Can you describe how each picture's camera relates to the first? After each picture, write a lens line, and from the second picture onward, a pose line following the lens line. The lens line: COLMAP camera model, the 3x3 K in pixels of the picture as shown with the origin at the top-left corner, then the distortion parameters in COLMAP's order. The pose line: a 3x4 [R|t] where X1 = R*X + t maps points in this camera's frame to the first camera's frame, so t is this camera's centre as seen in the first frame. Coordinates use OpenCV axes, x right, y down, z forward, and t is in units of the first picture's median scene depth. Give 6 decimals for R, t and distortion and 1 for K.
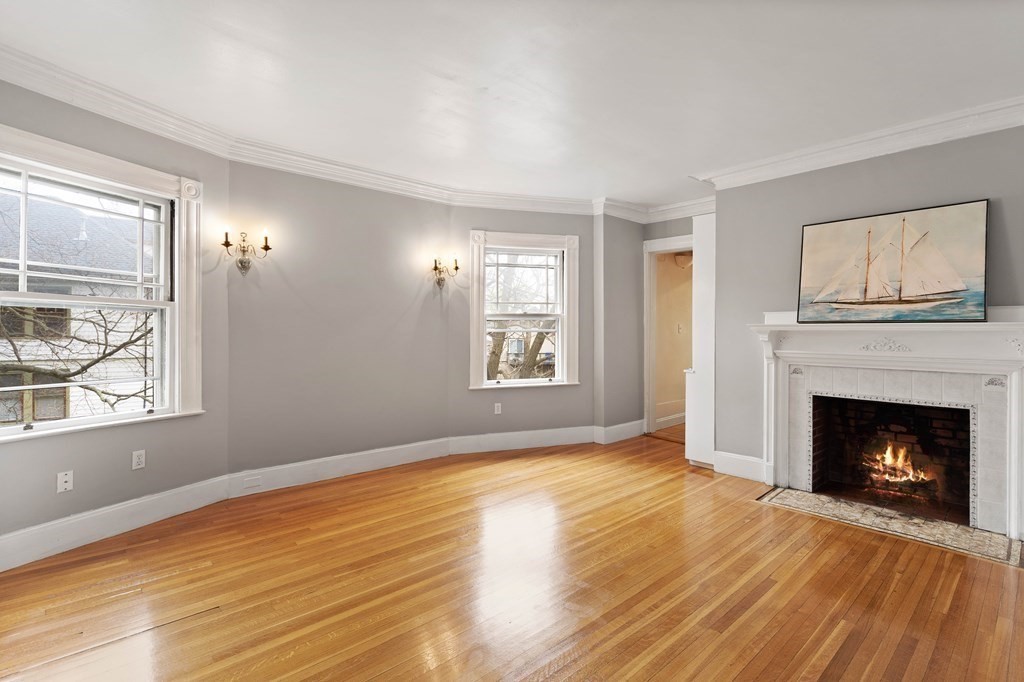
lens RADIAL K [[471.9, 0, 514.2], [0, 471.9, 335.5], [0, 0, 1]] dist [-0.000389, 0.000475]
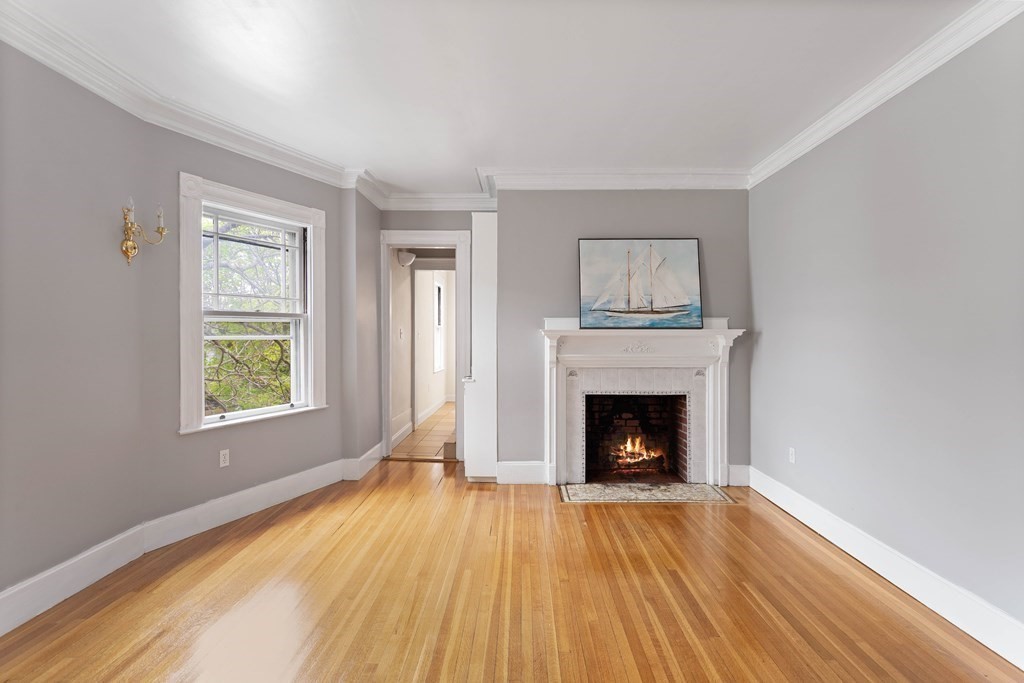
lens RADIAL K [[515.5, 0, 494.4], [0, 515.5, 339.8], [0, 0, 1]] dist [-0.000598, 0.000159]
pose [[0.689187, -0.009402, 0.724523, -0.389766], [0.010786, 0.999938, 0.002717, -0.006648], [-0.724503, 0.005942, 0.689246, 0.334262]]
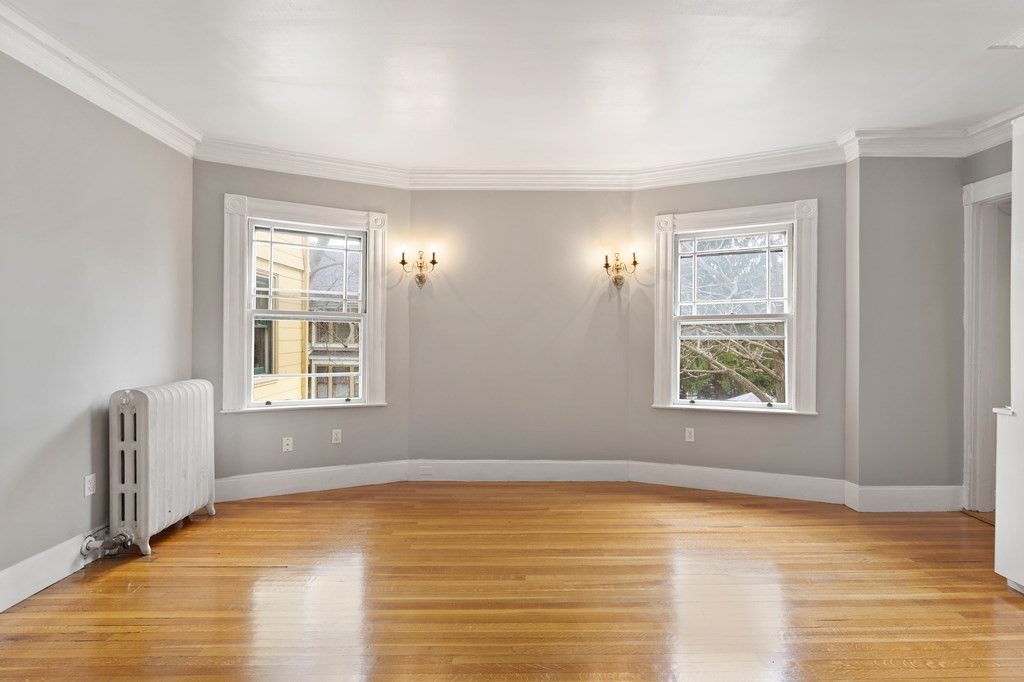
lens RADIAL K [[473.0, 0, 535.5], [0, 473.0, 343.1], [0, 0, 1]] dist [-0.003308, -0.000082]
pose [[0.762955, 0.006188, -0.646422, 0.378830], [-0.007785, 0.999970, 0.000385, 0.002541], [0.646405, 0.004739, 0.762980, 0.302343]]
